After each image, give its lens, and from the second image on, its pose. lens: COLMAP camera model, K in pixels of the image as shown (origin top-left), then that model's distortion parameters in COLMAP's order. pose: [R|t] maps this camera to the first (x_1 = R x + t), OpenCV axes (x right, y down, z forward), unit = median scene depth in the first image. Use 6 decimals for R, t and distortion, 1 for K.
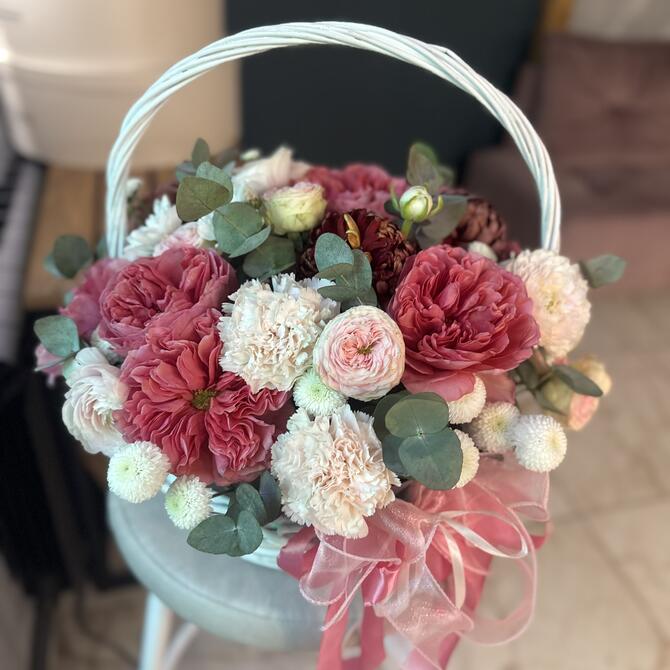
lens RADIAL K [[524.5, 0, 335.0], [0, 524.5, 347.0], [0, 0, 1]] dist [0.001245, -0.001073]
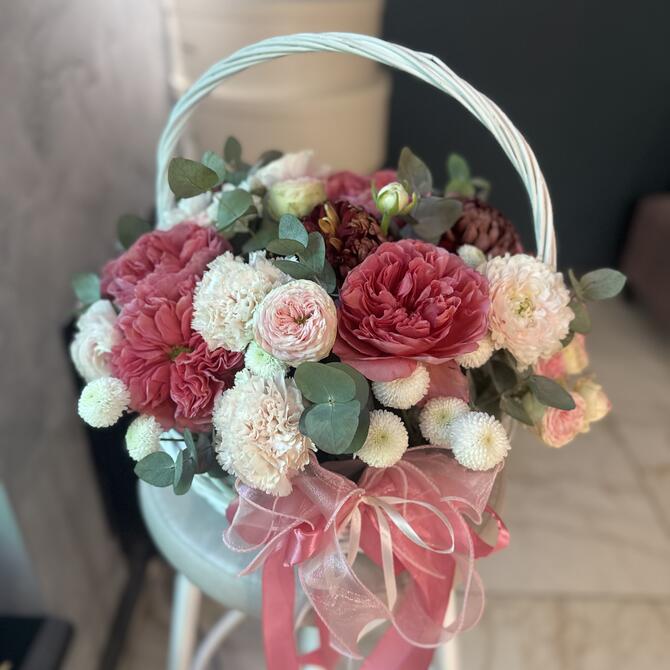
lens RADIAL K [[511.4, 0, 335.0], [0, 511.4, 335.0], [0, 0, 1]] dist [0.011241, -0.000081]
pose [[0.968870, 0.121363, -0.215784, 0.324296], [-0.134088, 0.989934, -0.045290, 0.067061], [0.208115, 0.072815, 0.975390, -0.014714]]
